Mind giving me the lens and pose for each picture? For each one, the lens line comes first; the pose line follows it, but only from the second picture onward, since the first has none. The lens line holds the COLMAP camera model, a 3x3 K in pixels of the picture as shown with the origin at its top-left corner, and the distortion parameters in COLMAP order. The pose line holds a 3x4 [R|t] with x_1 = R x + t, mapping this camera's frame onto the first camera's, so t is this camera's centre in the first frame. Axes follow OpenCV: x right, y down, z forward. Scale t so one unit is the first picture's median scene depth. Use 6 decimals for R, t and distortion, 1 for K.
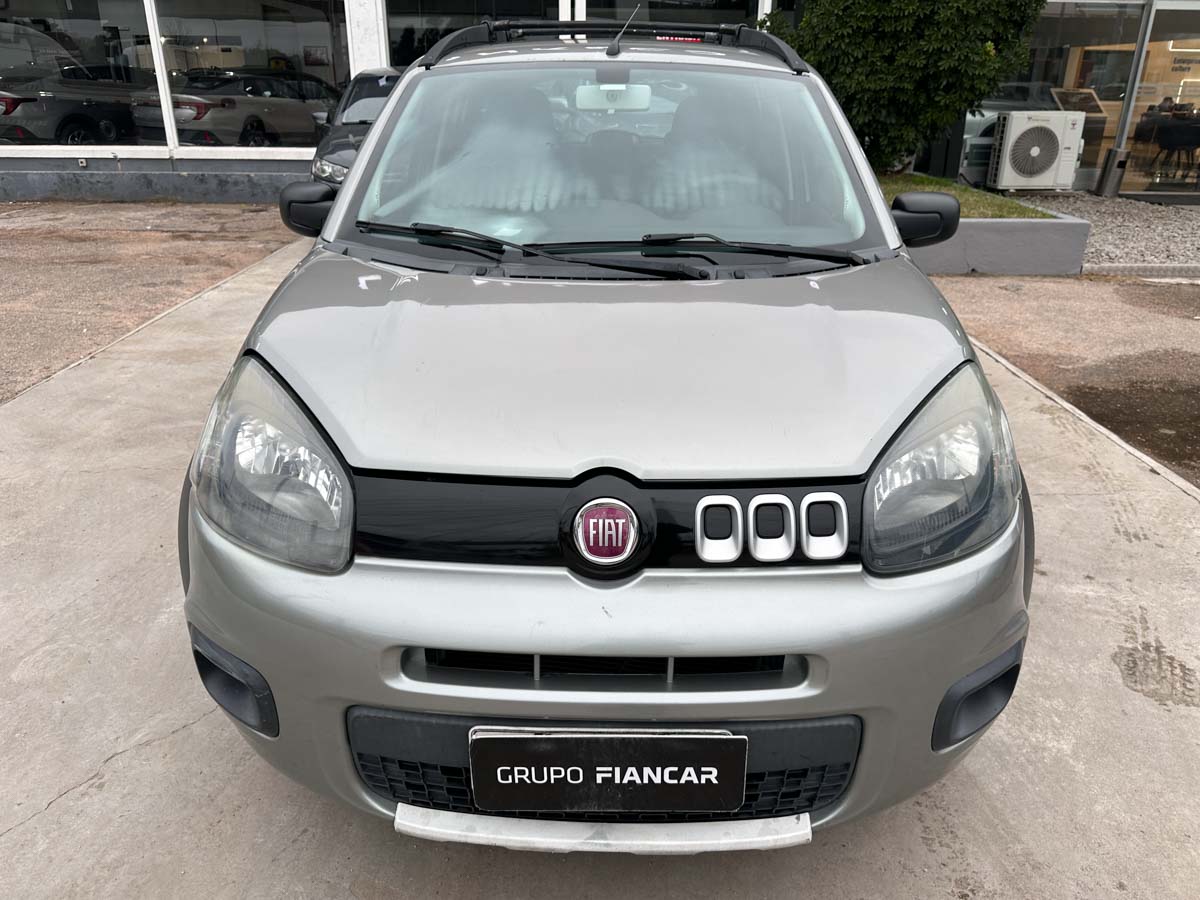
lens RADIAL K [[841.7, 0, 600.0], [0, 841.7, 450.0], [0, 0, 1]] dist [0.037038, -0.029032]
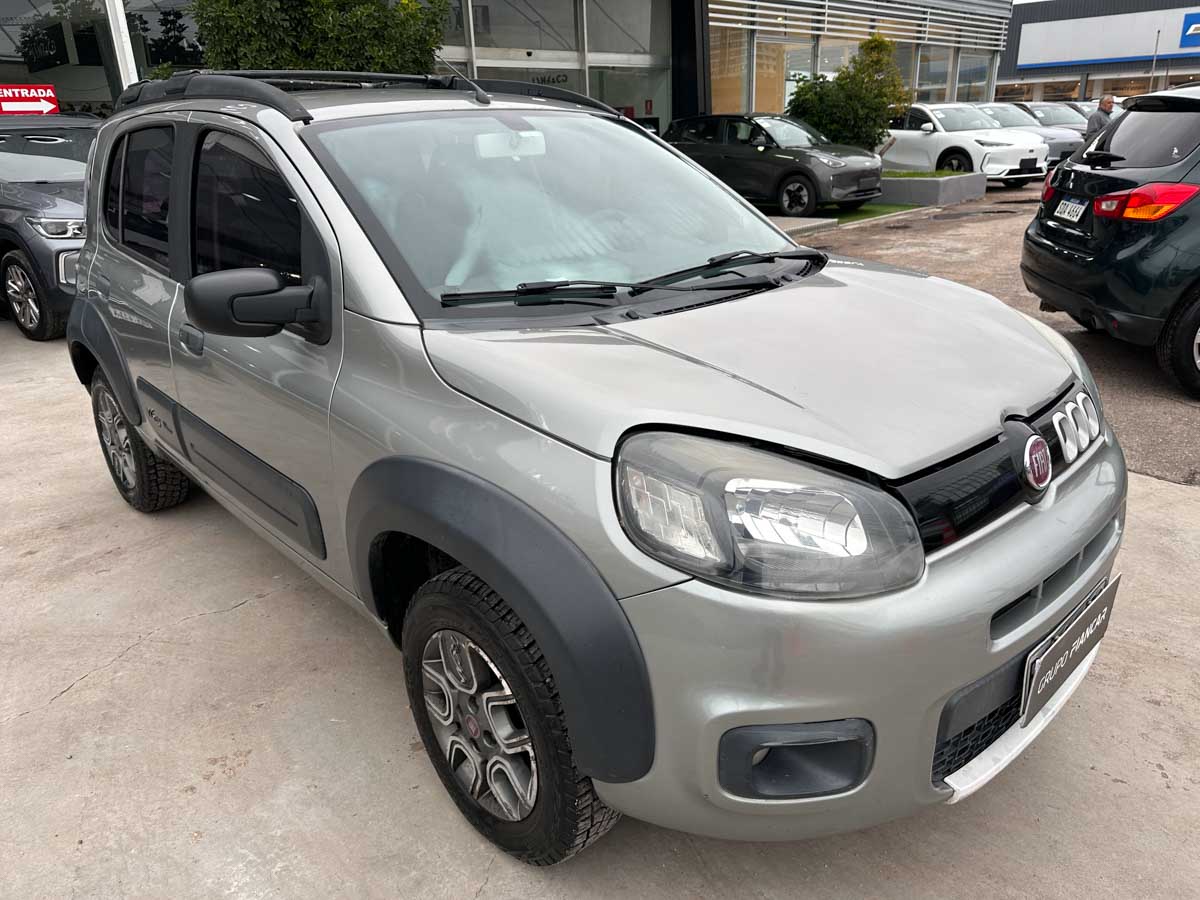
lens RADIAL K [[859.8, 0, 600.0], [0, 859.8, 450.0], [0, 0, 1]] dist [0.022781, -0.006460]
pose [[0.718199, -0.277975, 0.637903, -0.809457], [0.315639, 0.947144, 0.057361, -0.126322], [-0.620131, 0.160150, 0.767978, 0.265093]]
